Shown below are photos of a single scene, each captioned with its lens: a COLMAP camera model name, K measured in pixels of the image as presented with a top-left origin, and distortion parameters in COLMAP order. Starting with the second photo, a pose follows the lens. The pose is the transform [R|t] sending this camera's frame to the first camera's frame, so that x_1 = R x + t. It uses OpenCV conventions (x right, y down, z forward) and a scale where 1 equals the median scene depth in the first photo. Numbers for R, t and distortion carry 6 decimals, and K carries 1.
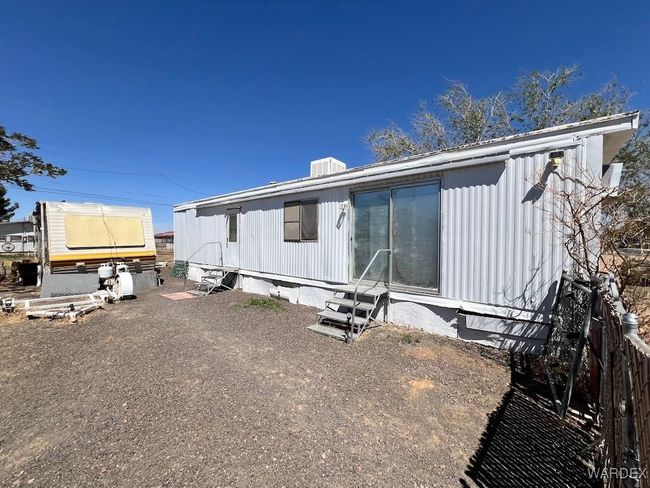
lens RADIAL K [[259.1, 0, 324.8], [0, 259.1, 244.1], [0, 0, 1]] dist [-0.003481, 0.000757]
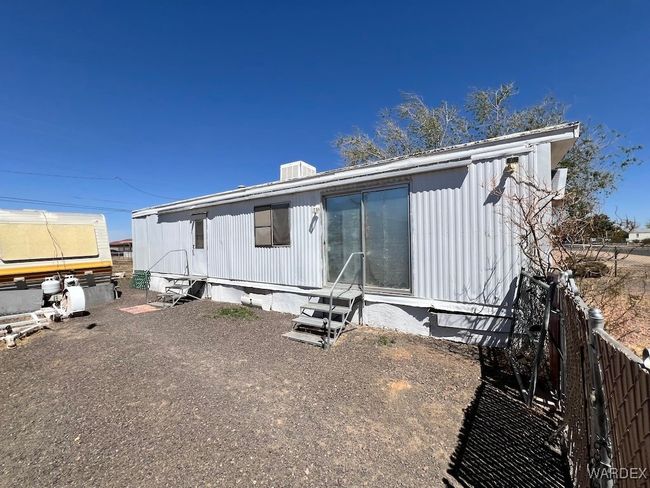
lens RADIAL K [[259.1, 0, 324.9], [0, 259.1, 245.3], [0, 0, 1]] dist [-0.003481, 0.000757]
pose [[0.993413, -0.026793, 0.111414, -0.010106], [0.027812, 0.999584, -0.007602, -0.004065], [-0.111164, 0.010651, 0.993745, 0.015062]]
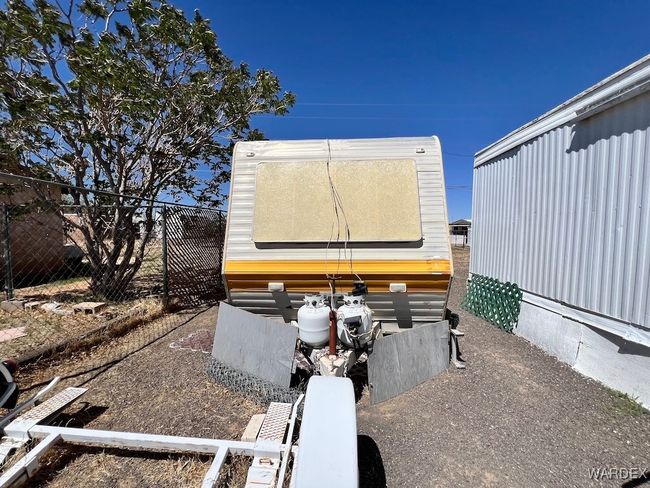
lens RADIAL K [[259.1, 0, 324.9], [0, 259.1, 246.3], [0, 0, 1]] dist [-0.003481, 0.000757]
pose [[0.594638, 0.041625, -0.802916, -1.193602], [-0.024094, 0.999133, 0.033953, 0.005731], [0.803633, -0.000844, 0.595125, 1.670707]]
